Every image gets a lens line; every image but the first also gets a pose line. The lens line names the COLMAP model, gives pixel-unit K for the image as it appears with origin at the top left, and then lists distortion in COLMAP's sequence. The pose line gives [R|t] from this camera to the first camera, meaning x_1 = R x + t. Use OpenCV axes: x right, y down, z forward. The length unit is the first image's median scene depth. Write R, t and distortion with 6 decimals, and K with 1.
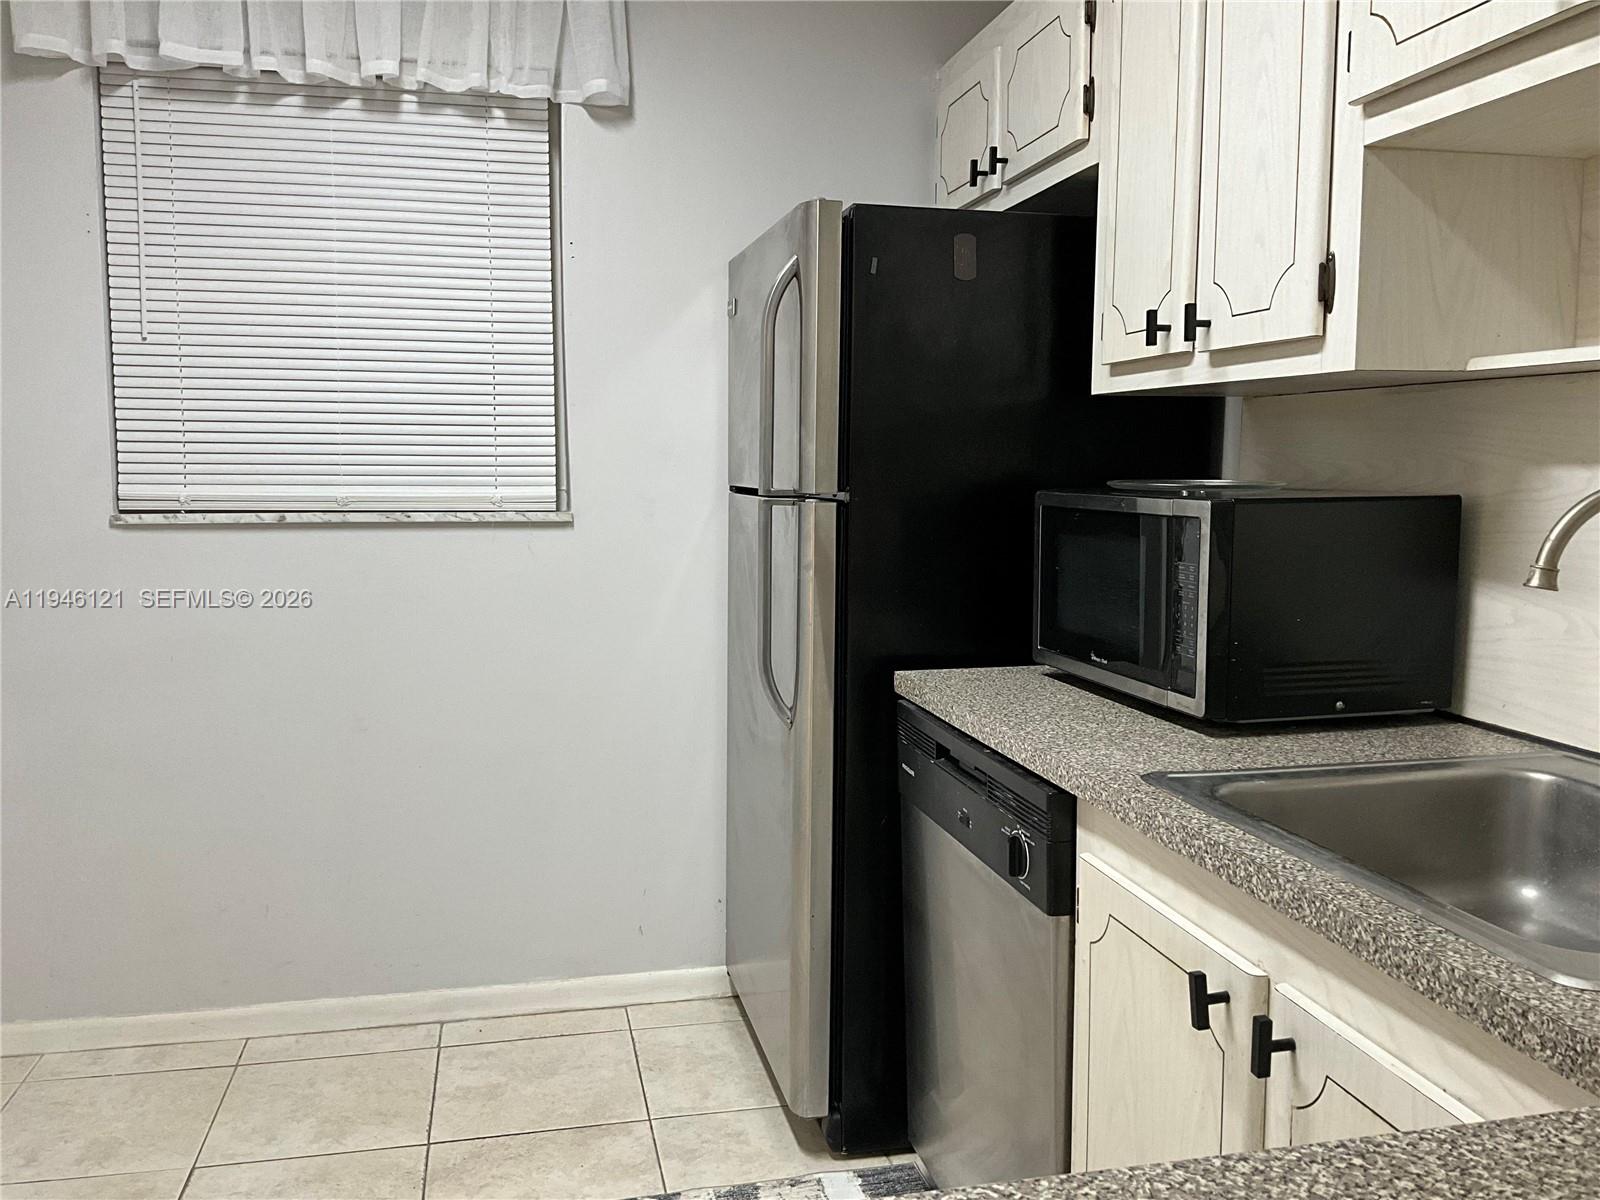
lens RADIAL K [[1323.1, 0, 795.5], [0, 1323.1, 603.0], [0, 0, 1]] dist [0.094227, -0.167544]
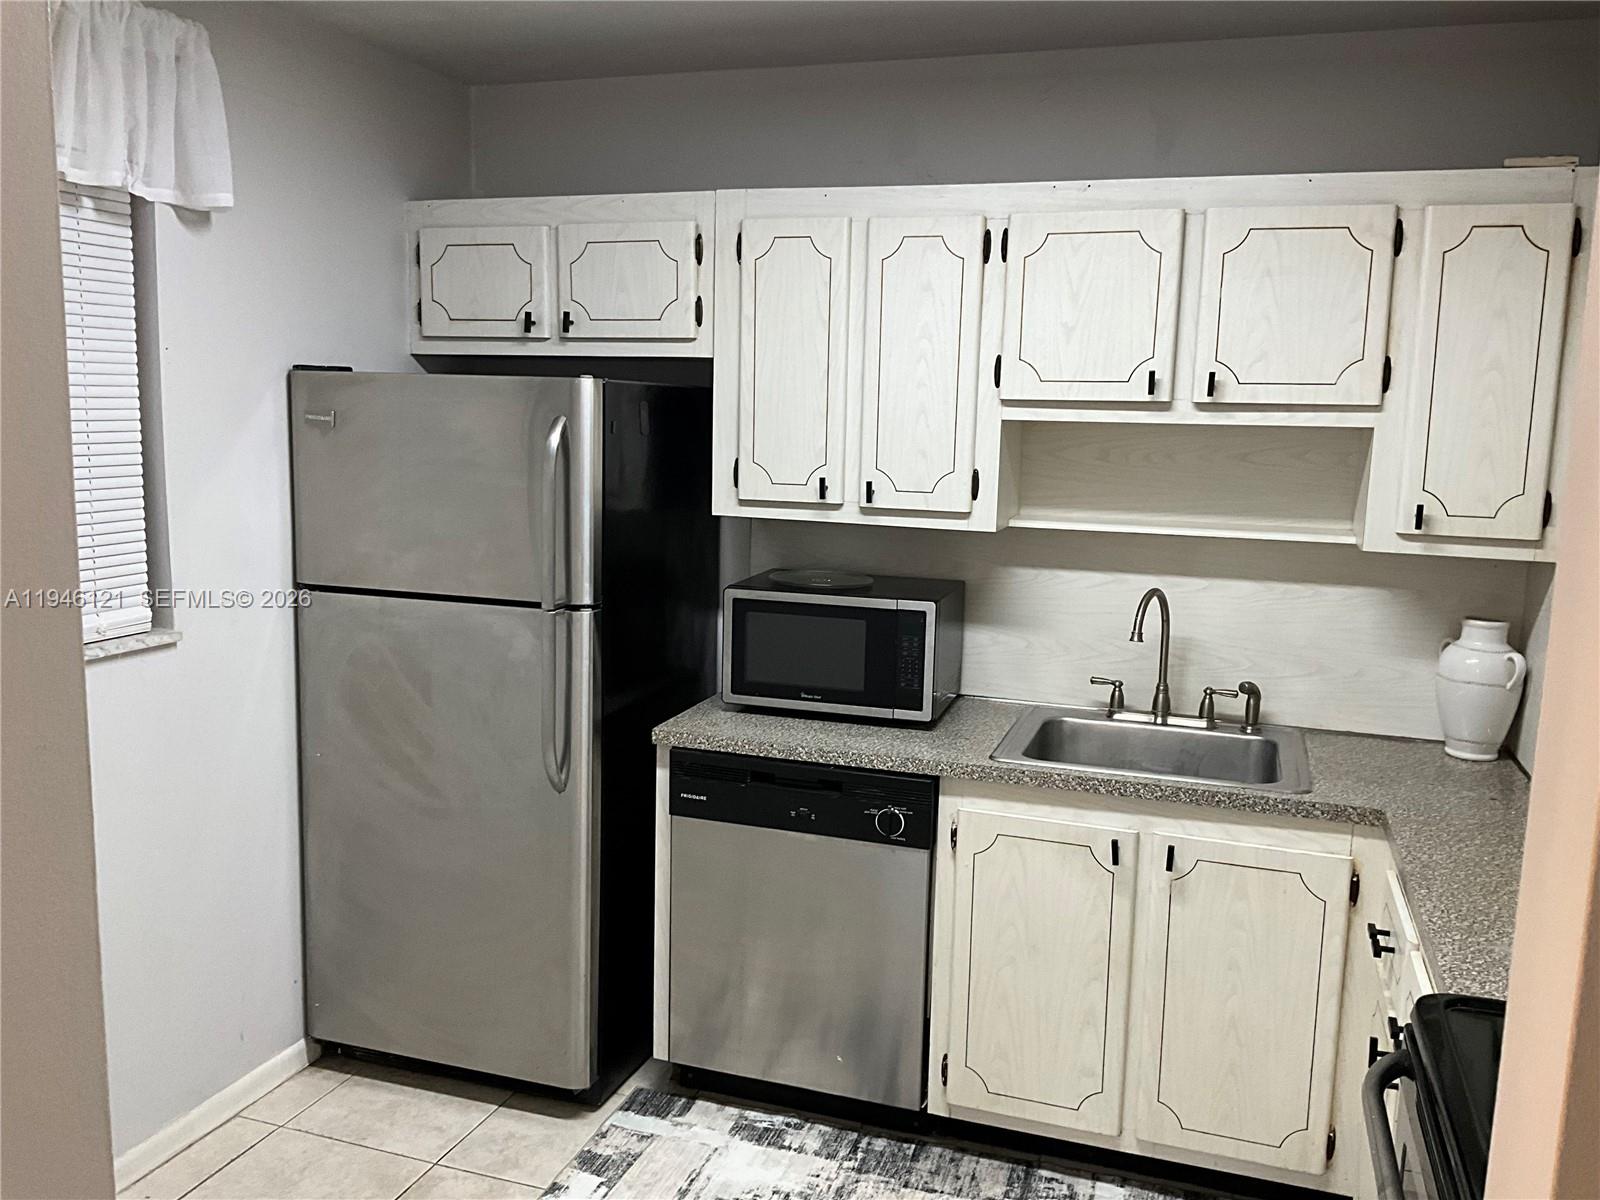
lens RADIAL K [[1323.1, 0, 794.5], [0, 1323.1, 603.4], [0, 0, 1]] dist [0.094227, -0.167544]
pose [[0.521386, -0.117191, 0.845235, -1.260228], [0.070319, 0.993056, 0.094309, -0.249045], [-0.850419, 0.010264, 0.526007, 0.212677]]
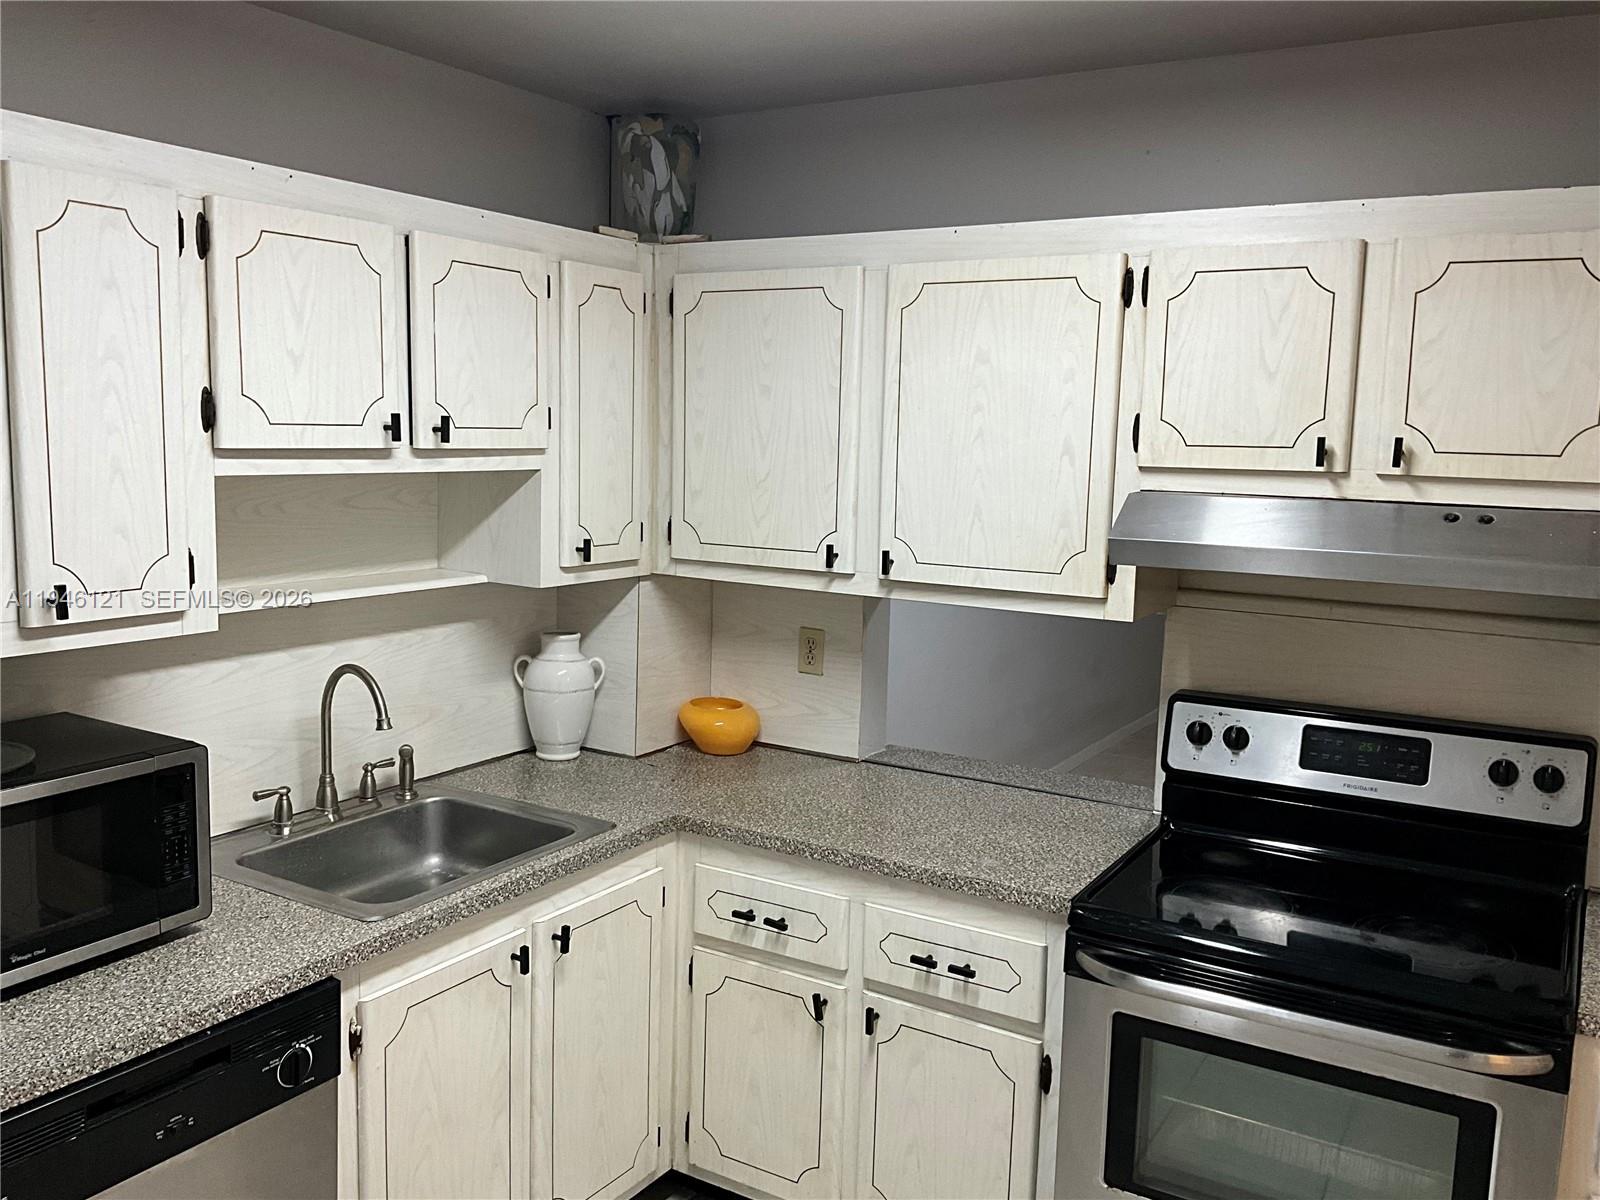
lens RADIAL K [[1323.1, 0, 803.2], [0, 1323.1, 597.5], [0, 0, 1]] dist [0.094227, -0.167544]
pose [[-0.719384, -0.112937, 0.685370, -0.900275], [0.047092, 0.976494, 0.210338, -0.433315], [-0.693015, 0.183590, -0.697155, 1.412554]]
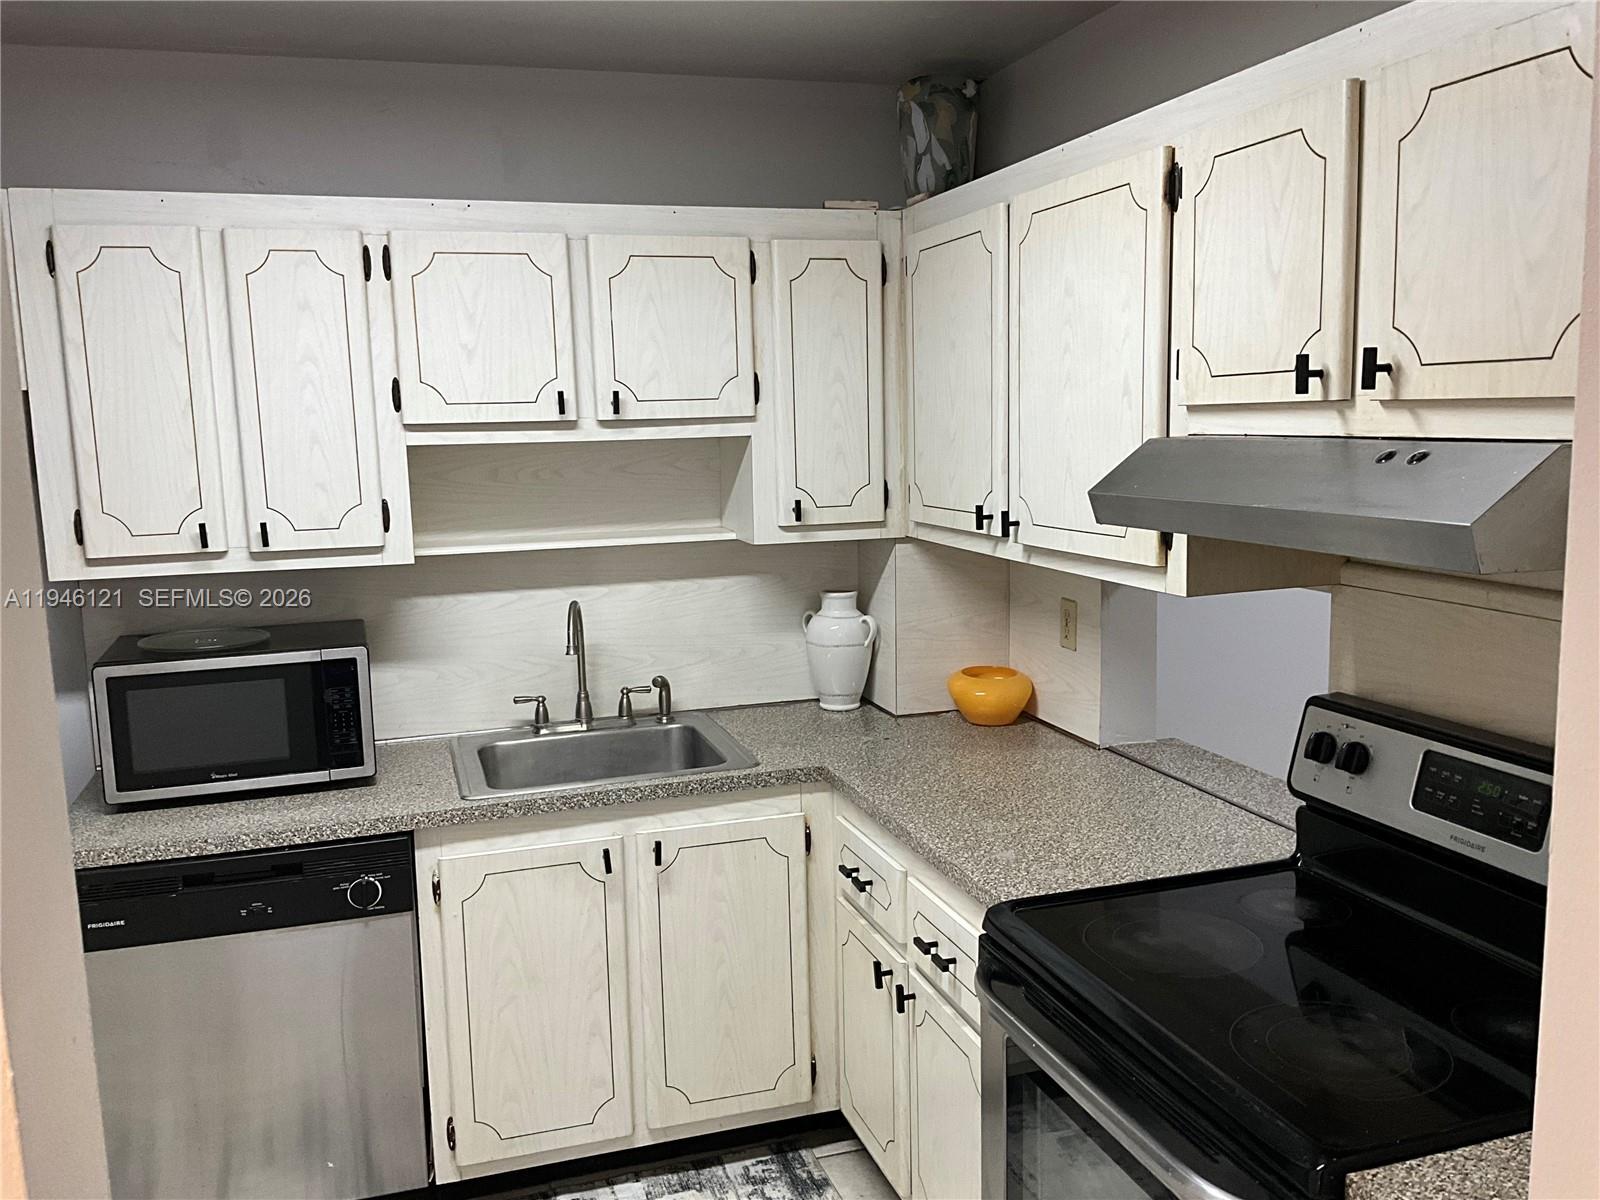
lens RADIAL K [[1323.1, 0, 802.5], [0, 1323.1, 600.5], [0, 0, 1]] dist [0.094227, -0.167544]
pose [[-0.085303, -0.144055, 0.985886, -1.325549], [0.133105, 0.978976, 0.154562, -0.307162], [-0.987424, 0.144411, -0.064335, 0.542433]]
